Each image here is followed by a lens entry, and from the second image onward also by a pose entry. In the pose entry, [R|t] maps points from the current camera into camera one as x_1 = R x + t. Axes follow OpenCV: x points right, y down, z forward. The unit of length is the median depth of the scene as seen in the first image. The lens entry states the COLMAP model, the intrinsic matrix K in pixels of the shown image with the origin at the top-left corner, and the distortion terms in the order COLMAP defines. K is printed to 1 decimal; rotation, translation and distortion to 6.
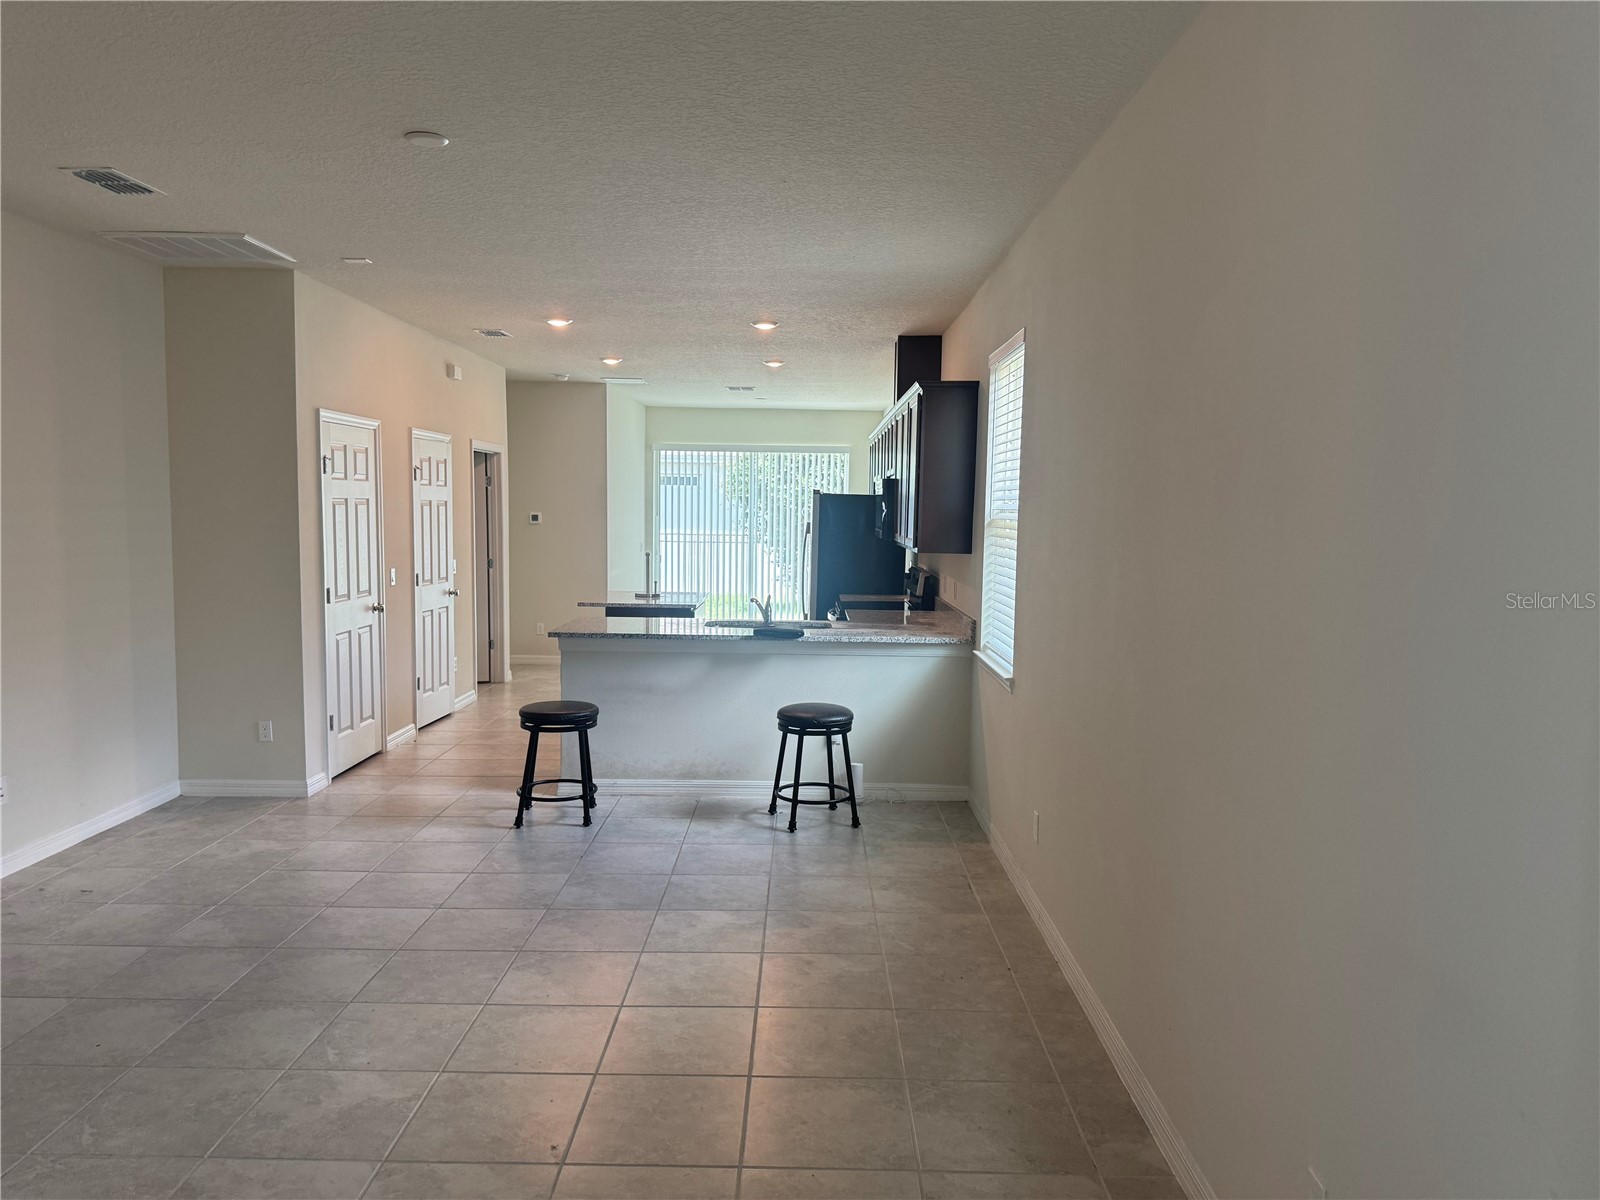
lens RADIAL K [[1120.6, 0, 804.3], [0, 1120.6, 623.4], [0, 0, 1]] dist [0.001609, -0.000195]
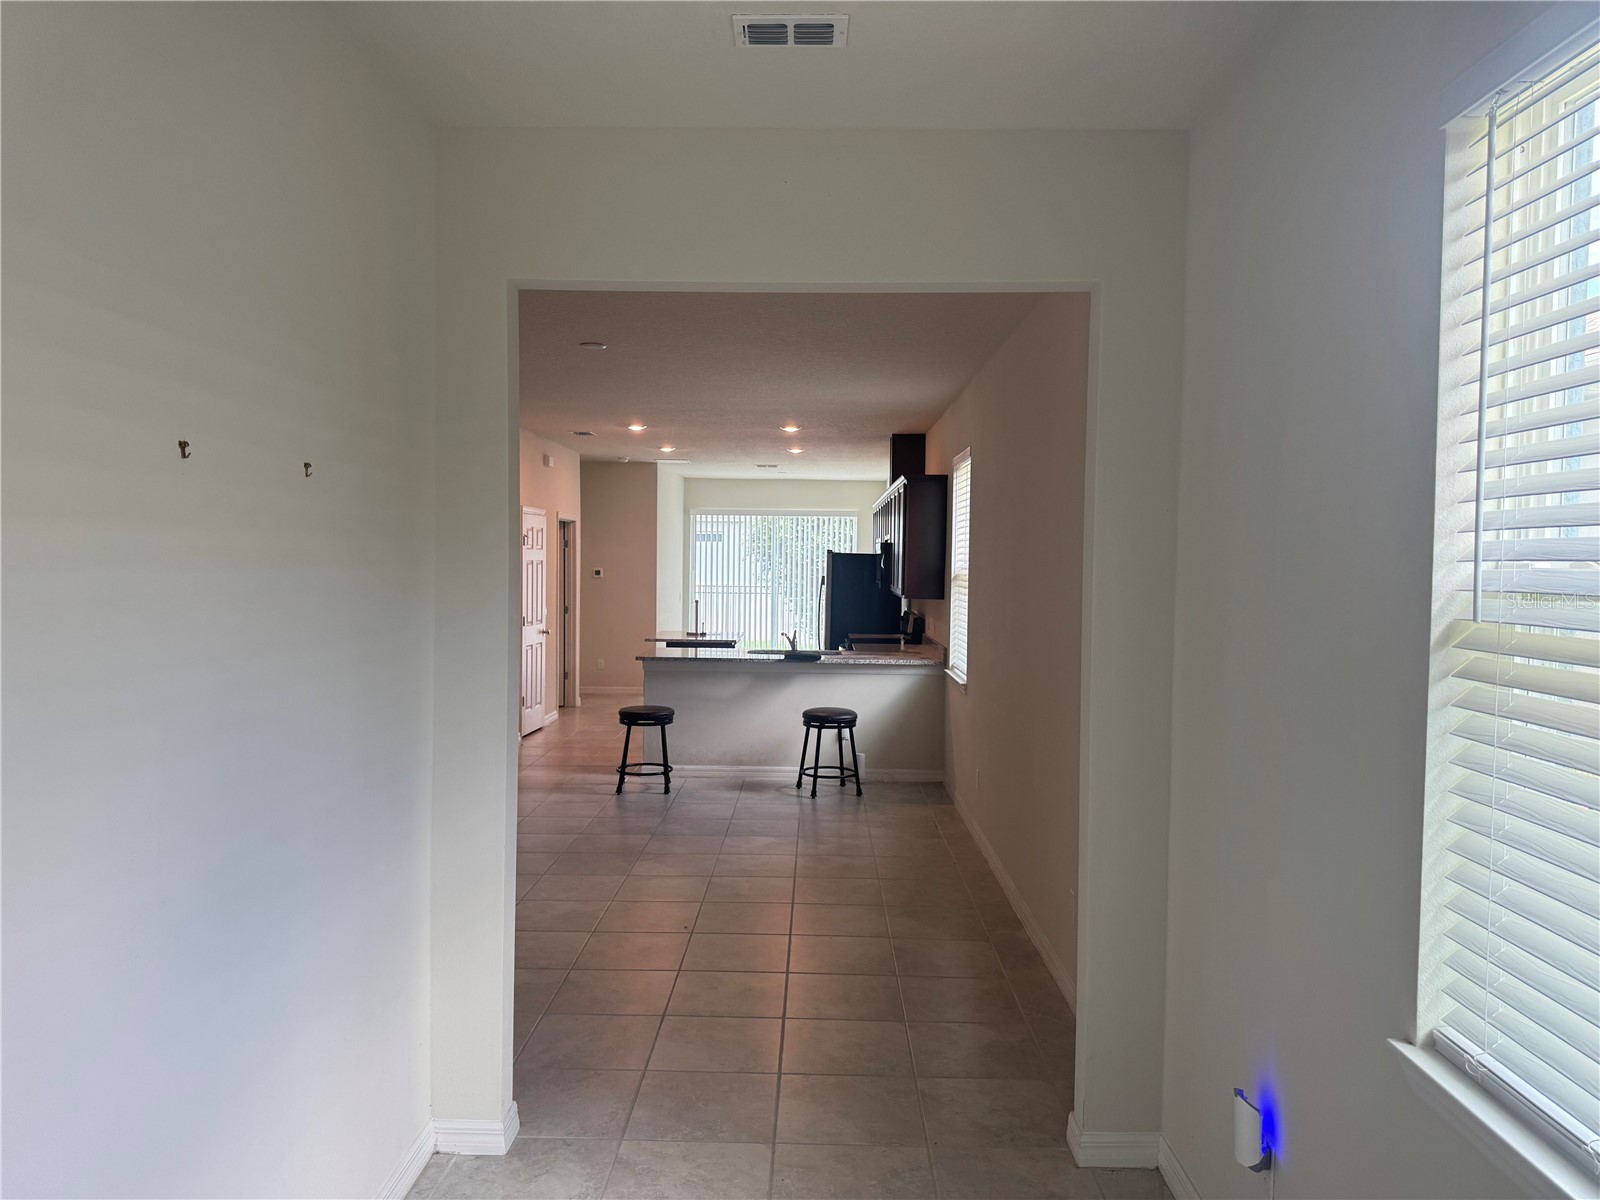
lens RADIAL K [[1117.7, 0, 800.0], [0, 1117.7, 600.0], [0, 0, 1]] dist [0.000609, 0.000047]
pose [[0.999883, -0.002564, -0.015101, -0.005485], [0.001556, 0.997791, -0.066416, 0.028838], [0.015237, 0.066384, 0.997678, -0.362793]]
